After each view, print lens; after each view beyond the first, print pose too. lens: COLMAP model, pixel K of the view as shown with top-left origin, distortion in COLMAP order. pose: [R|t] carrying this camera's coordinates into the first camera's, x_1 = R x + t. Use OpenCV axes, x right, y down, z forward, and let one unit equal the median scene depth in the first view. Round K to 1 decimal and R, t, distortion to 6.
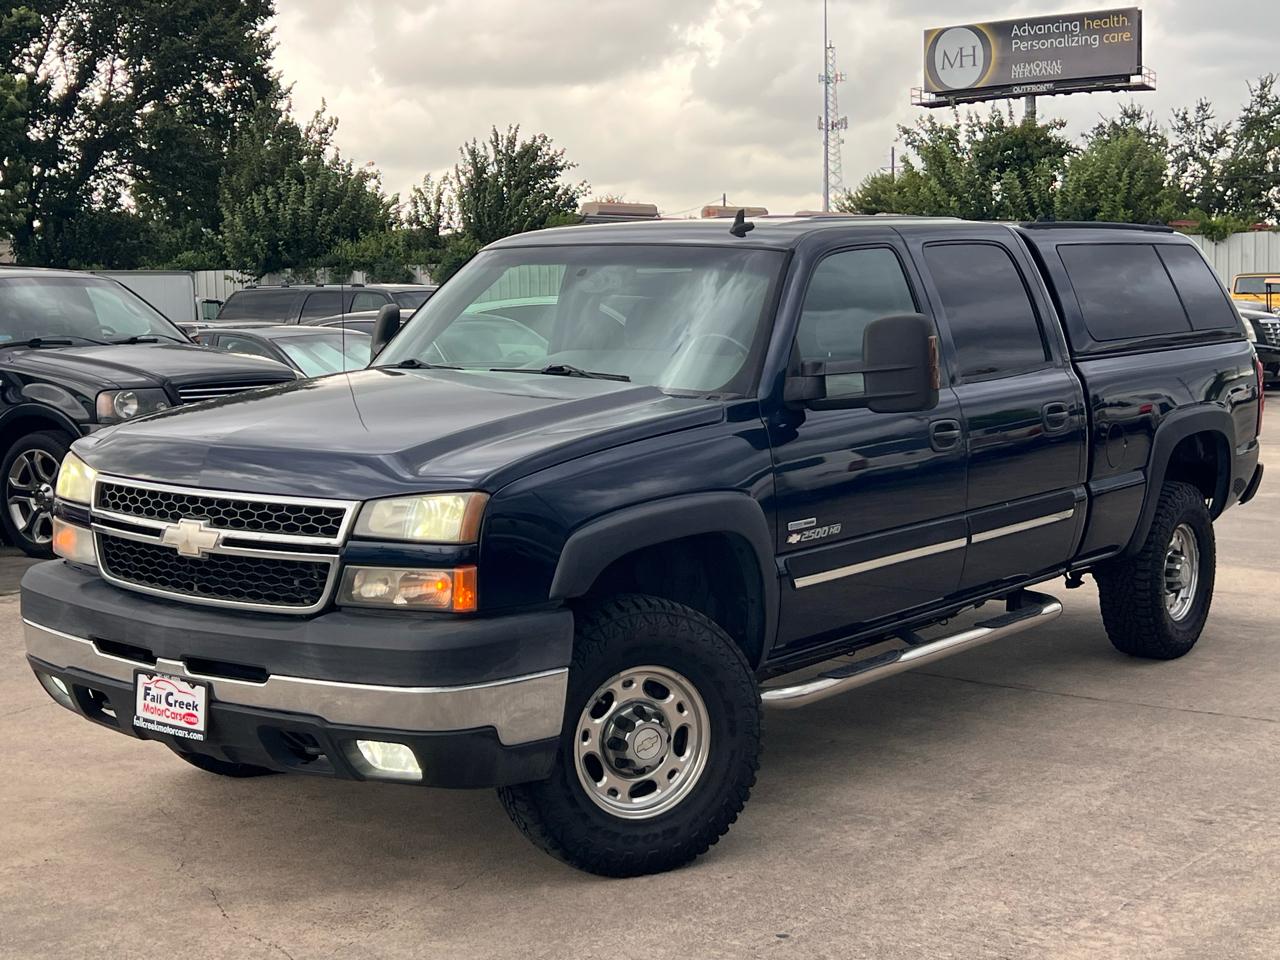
lens RADIAL K [[1848.5, 0, 618.0], [0, 1848.5, 472.5], [0, 0, 1]] dist [0.259388, -0.817581]
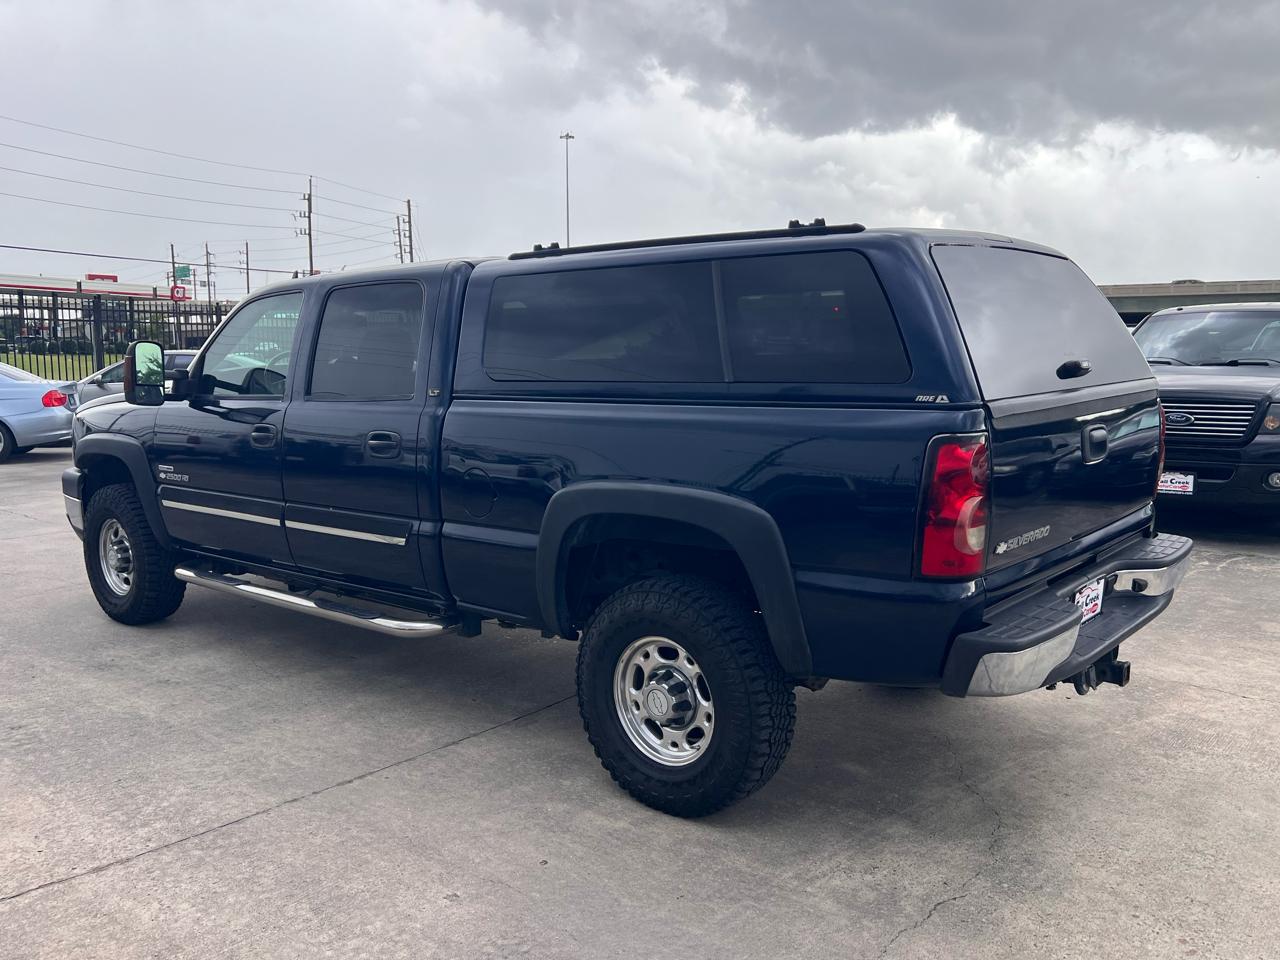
lens RADIAL K [[1082.8, 0, 636.0], [0, 1082.8, 465.5], [0, 0, 1]] dist [0.056177, -0.065078]
pose [[-0.044166, 0.124073, -0.991290, 1.136843], [-0.090797, 0.987653, 0.127663, -0.148752], [0.994890, 0.095644, -0.032356, 1.578537]]
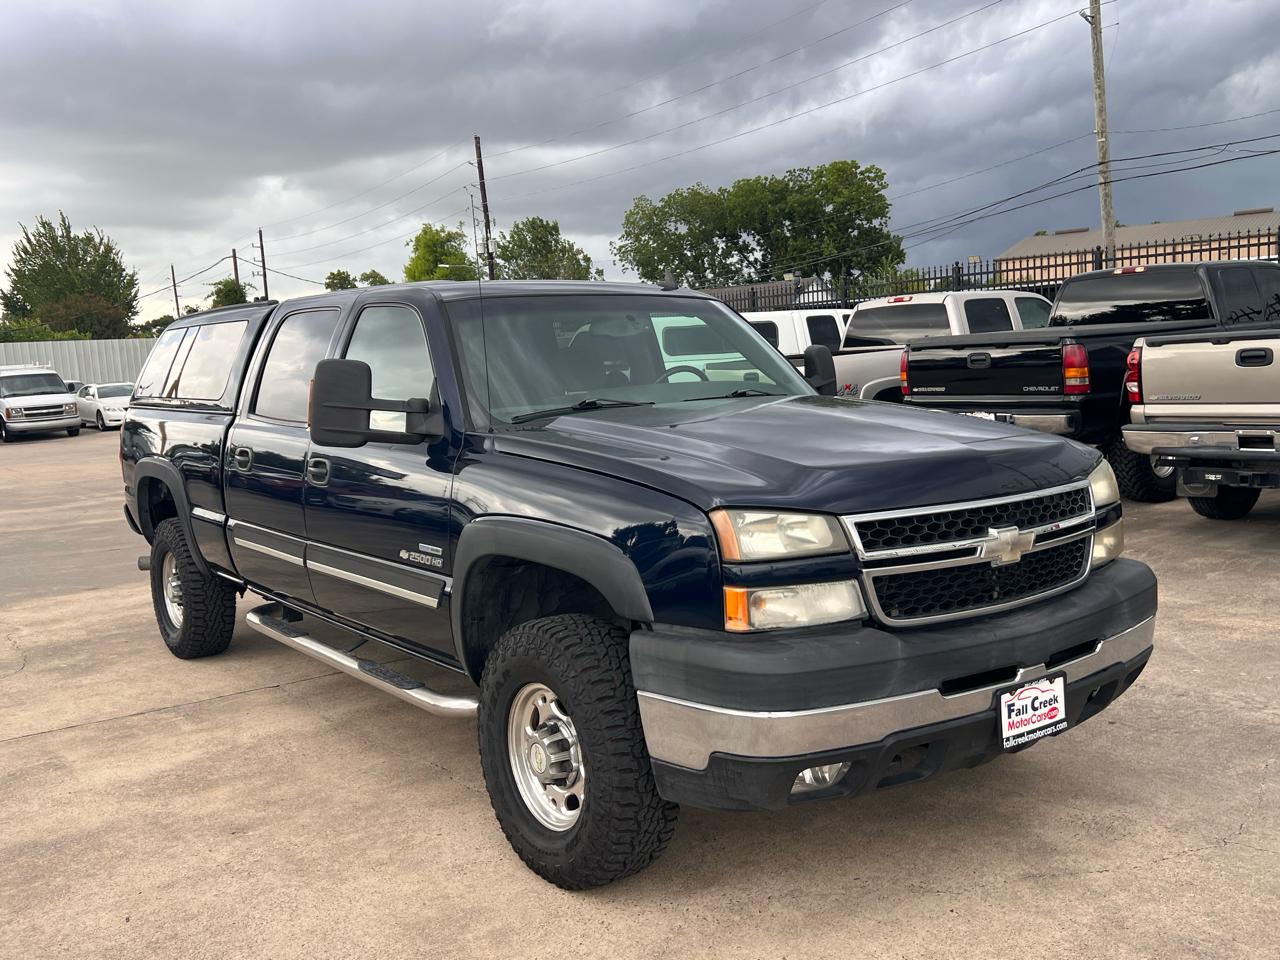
lens RADIAL K [[1175.9, 0, 622.9], [0, 1175.9, 482.1], [0, 0, 1]] dist [0.100862, -0.181212]
pose [[0.272607, -0.105372, 0.956338, -0.868711], [0.139778, 0.987776, 0.068992, -0.070234], [-0.951918, 0.114867, 0.284004, 0.979221]]
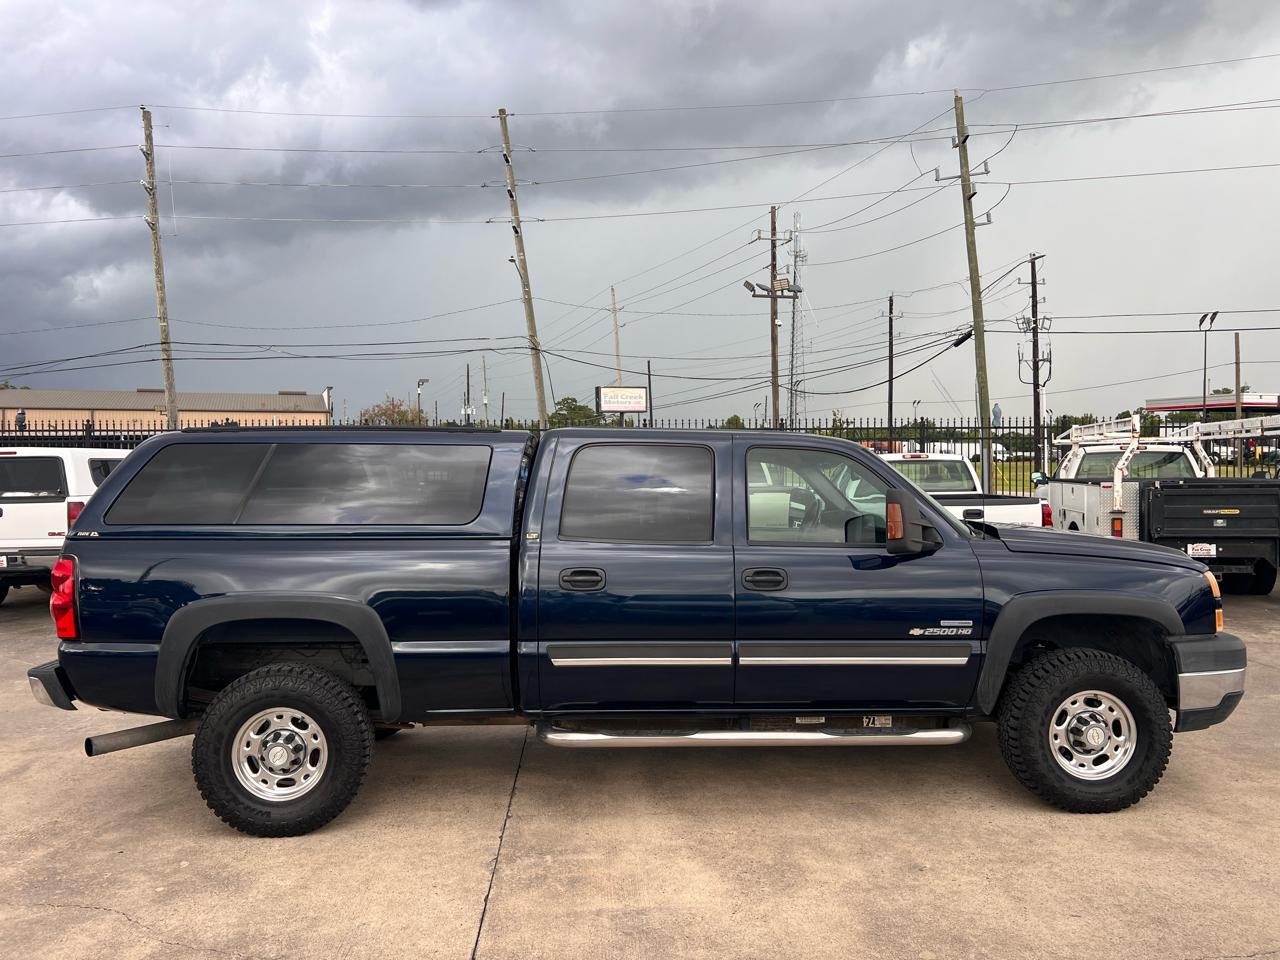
lens RADIAL K [[961.7, 0, 642.8], [0, 961.7, 484.0], [0, 0, 1]] dist [0.052667, -0.059519]
pose [[-0.658092, 0.006930, 0.752906, -0.663068], [0.086528, 0.994029, 0.066482, -0.203364], [-0.747949, 0.108899, -0.654762, 2.097343]]
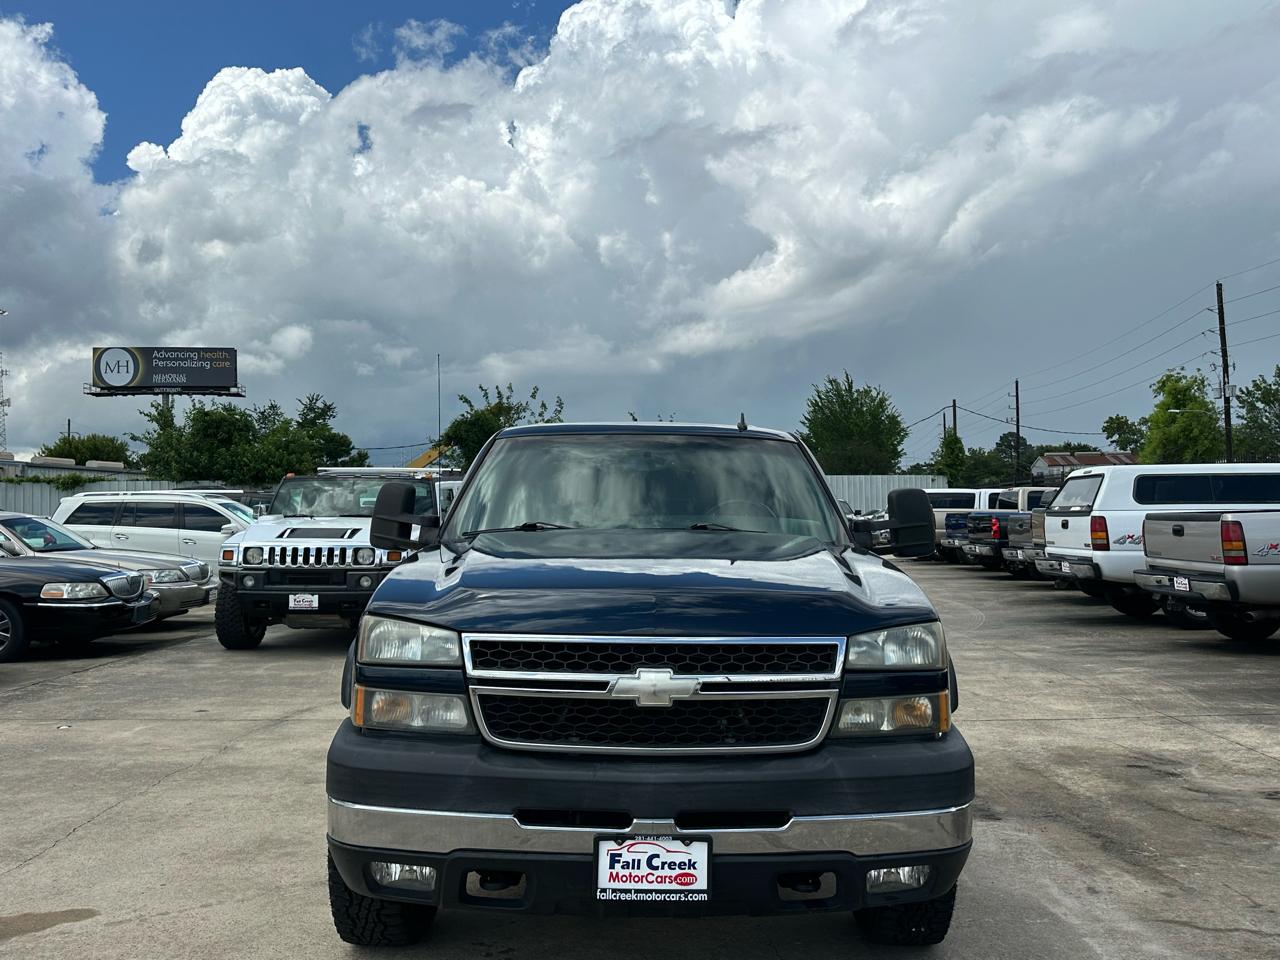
lens RADIAL K [[1150.0, 0, 643.2], [0, 1150.0, 399.3], [0, 0, 1]] dist [0.015418, -0.004267]
pose [[0.788358, 0.071219, 0.611080, -0.597569], [0.056045, 0.980833, -0.186616, -0.001296], [-0.612658, 0.181368, 0.769256, 0.489391]]
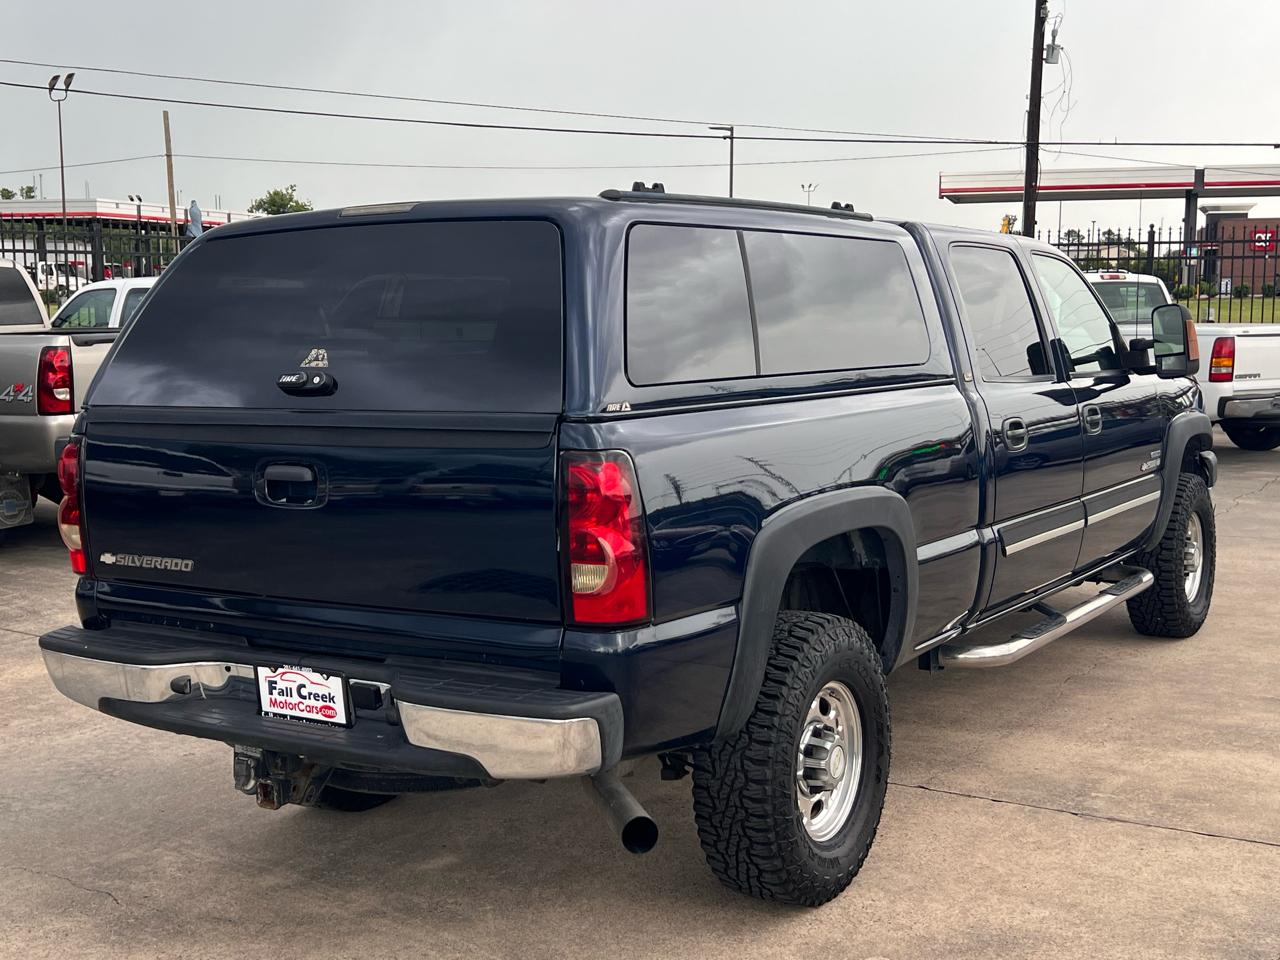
lens RADIAL K [[1556.8, 0, 627.9], [0, 1556.8, 482.5], [0, 0, 1]] dist [0.155110, -0.389864]
pose [[-0.996166, 0.035818, -0.079815, 0.359051], [0.018393, 0.977700, 0.209197, -0.252291], [0.085528, 0.206927, -0.974611, 2.561393]]
